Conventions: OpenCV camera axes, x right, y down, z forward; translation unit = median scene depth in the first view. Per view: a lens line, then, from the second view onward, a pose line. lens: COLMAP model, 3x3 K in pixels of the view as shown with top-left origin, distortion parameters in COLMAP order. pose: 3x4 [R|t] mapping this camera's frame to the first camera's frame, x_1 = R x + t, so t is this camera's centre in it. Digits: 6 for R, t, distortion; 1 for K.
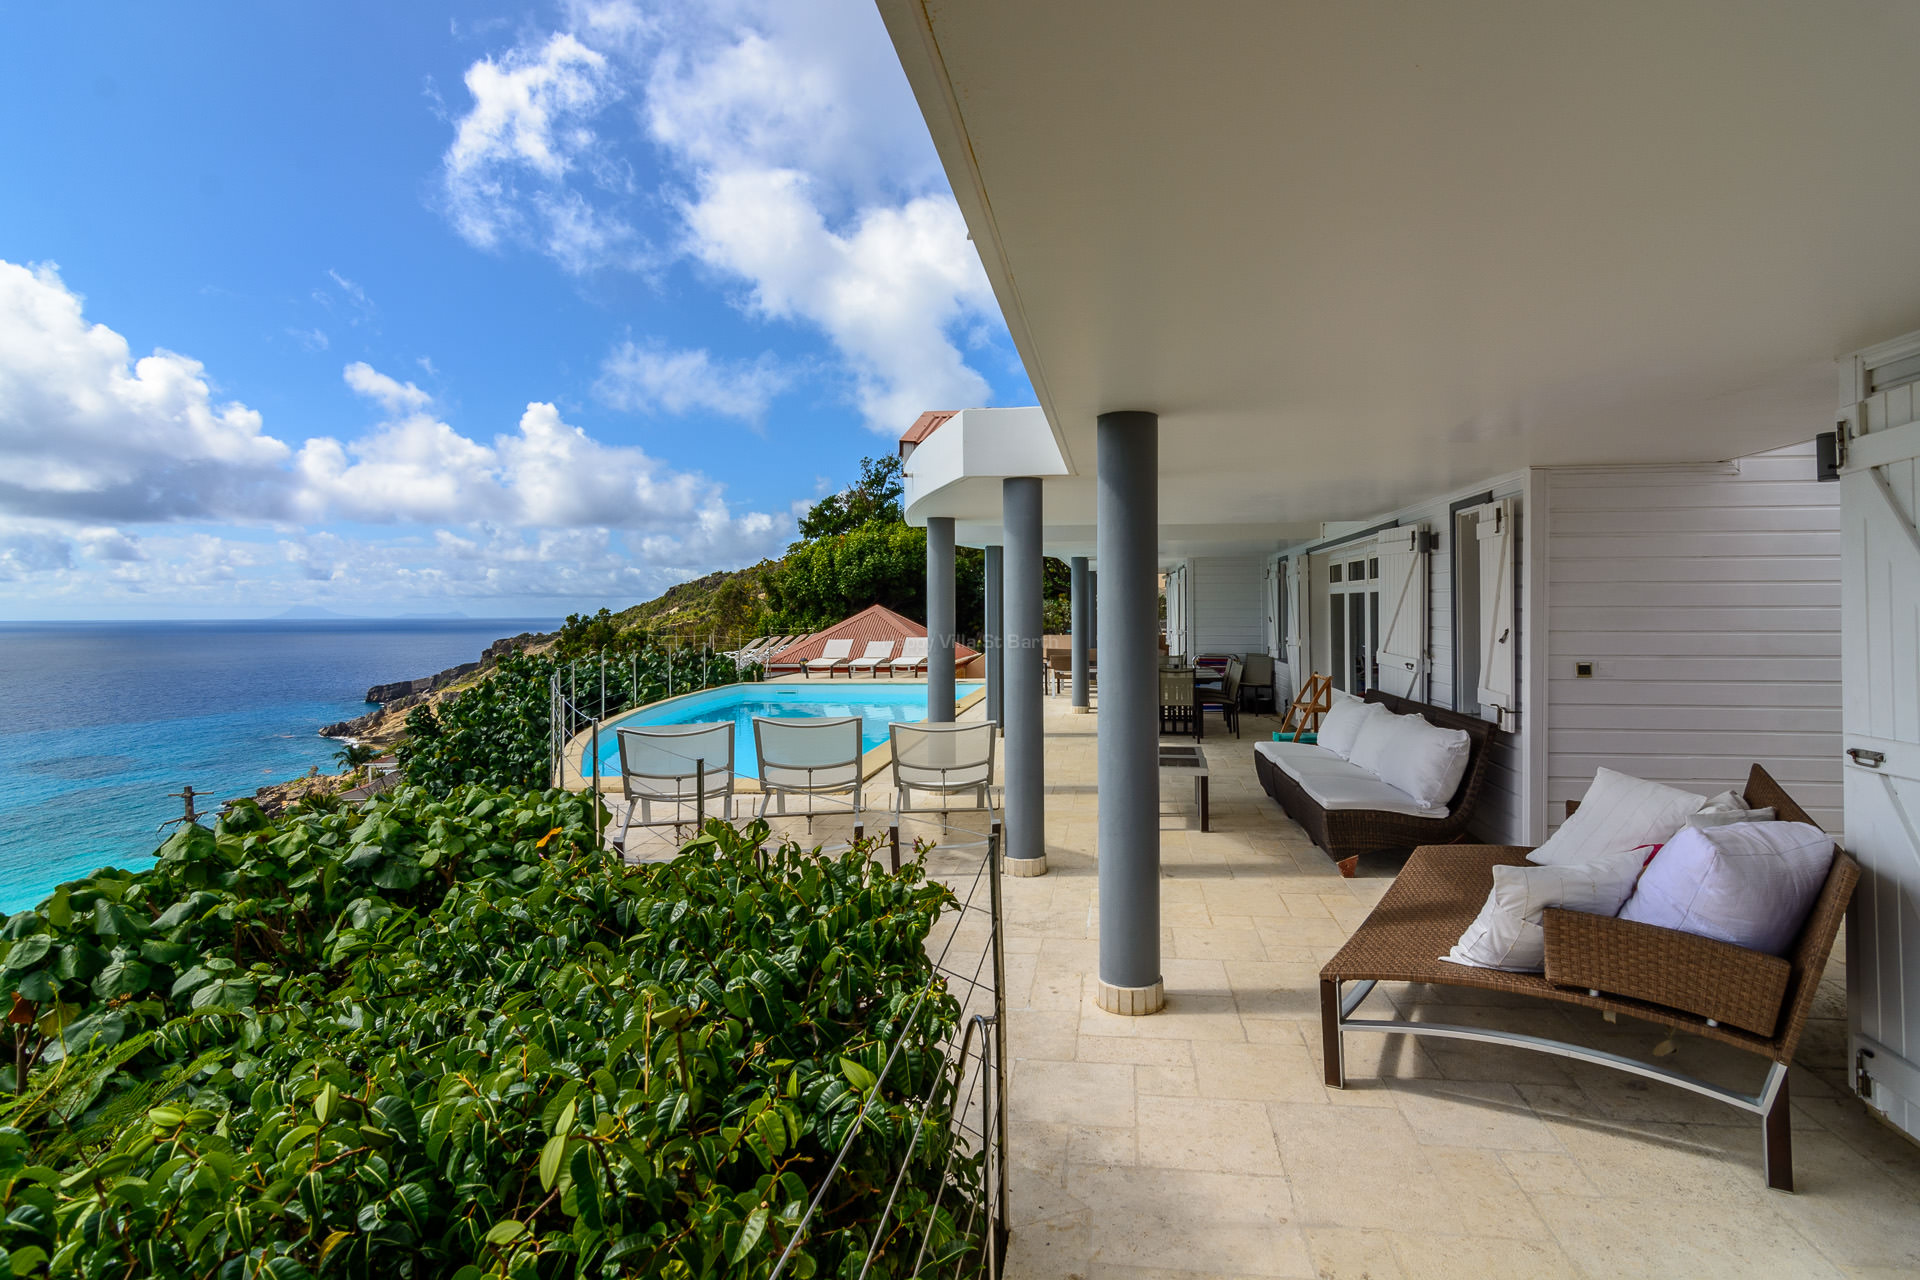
lens RADIAL K [[1009.0, 0, 900.4], [0, 1009.0, 589.9], [0, 0, 1]] dist [-0.012781, 0.006396]
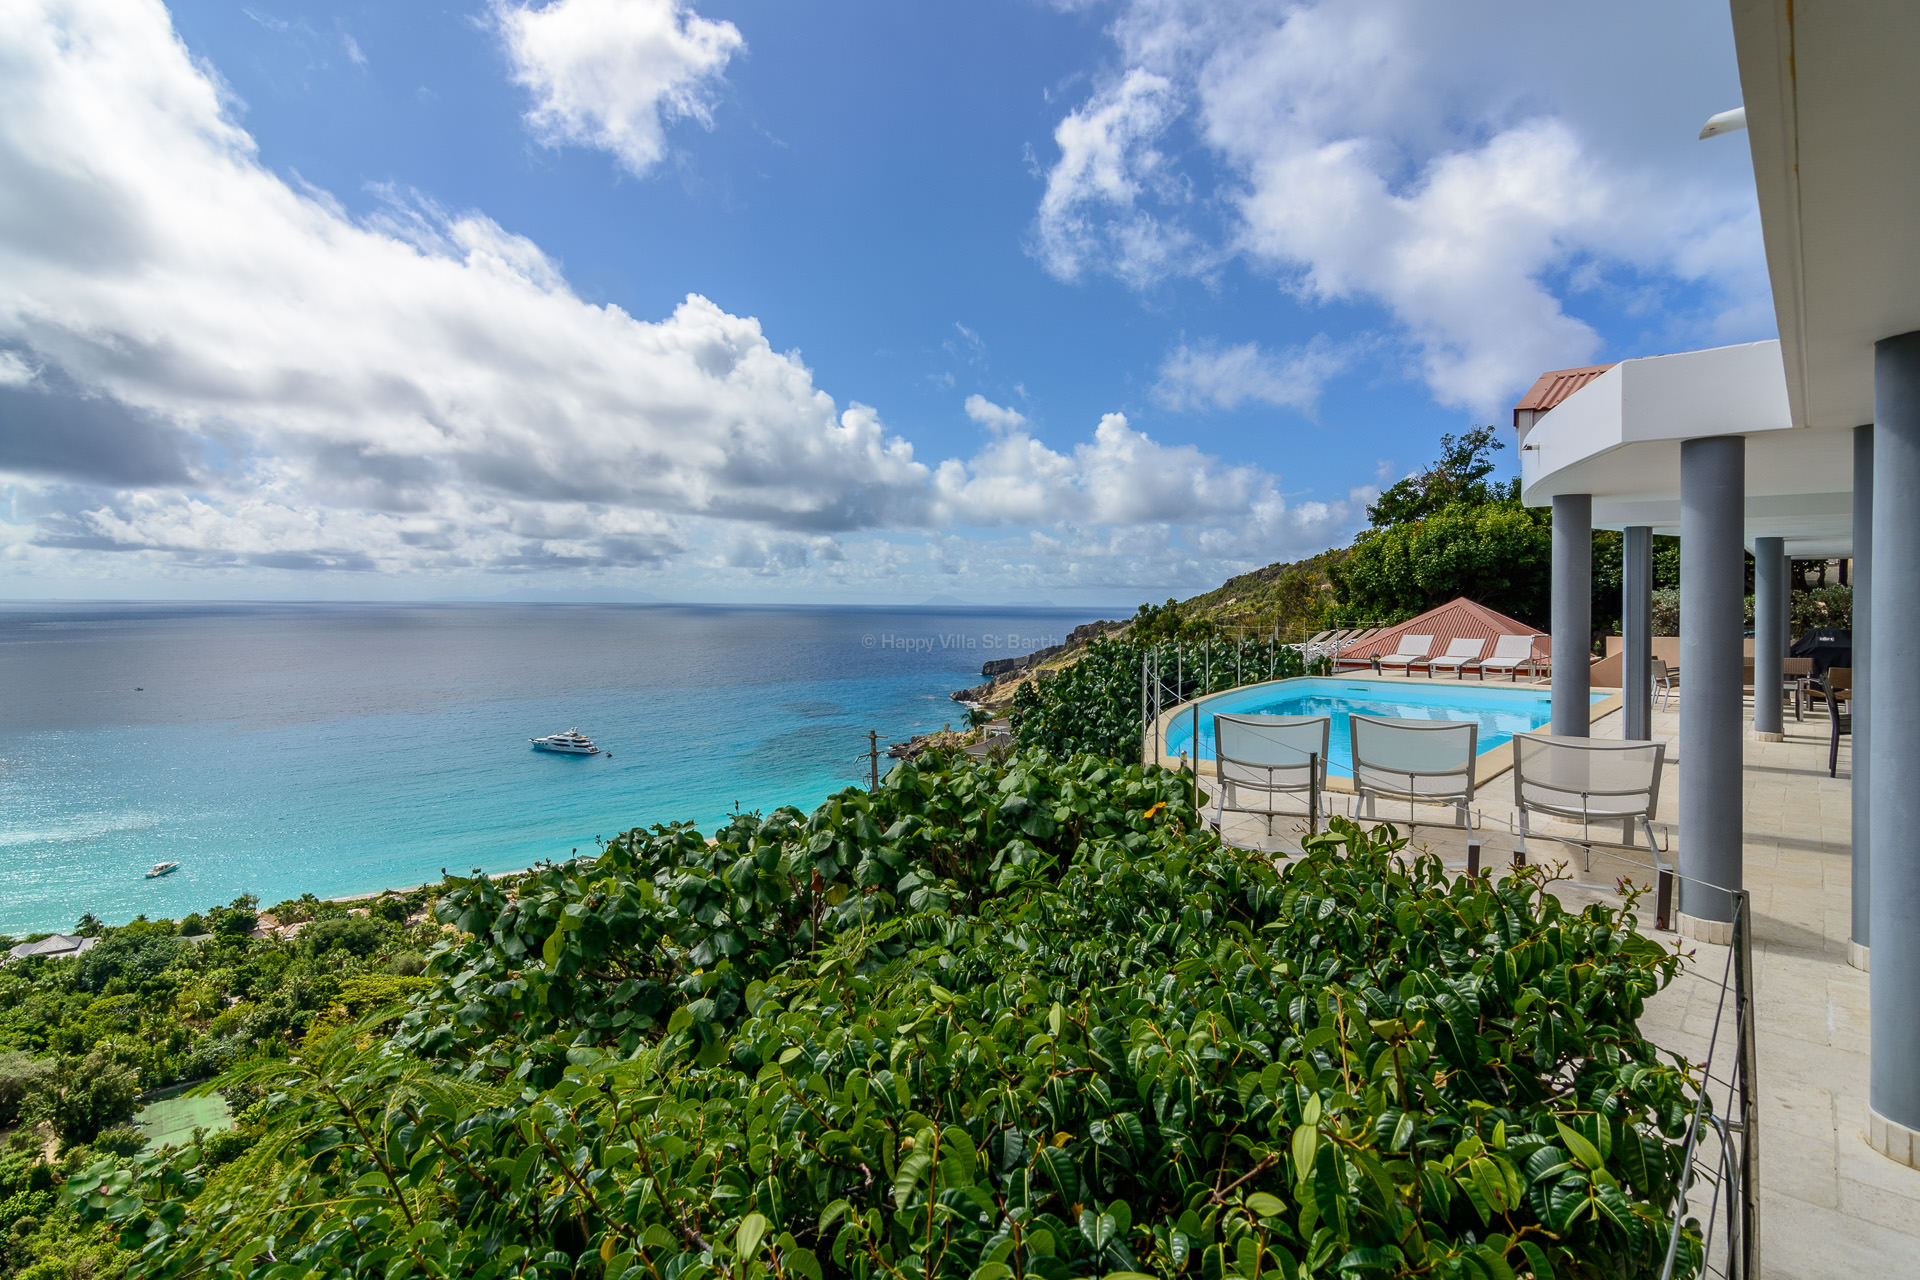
lens RADIAL K [[1009.0, 0, 951.0], [0, 1009.0, 590.9], [0, 0, 1]] dist [-0.012781, 0.006396]
pose [[0.786216, 0.004157, -0.617937, 0.172838], [0.003027, 0.999939, 0.010578, -0.001969], [0.617944, -0.010187, 0.786156, 0.018586]]
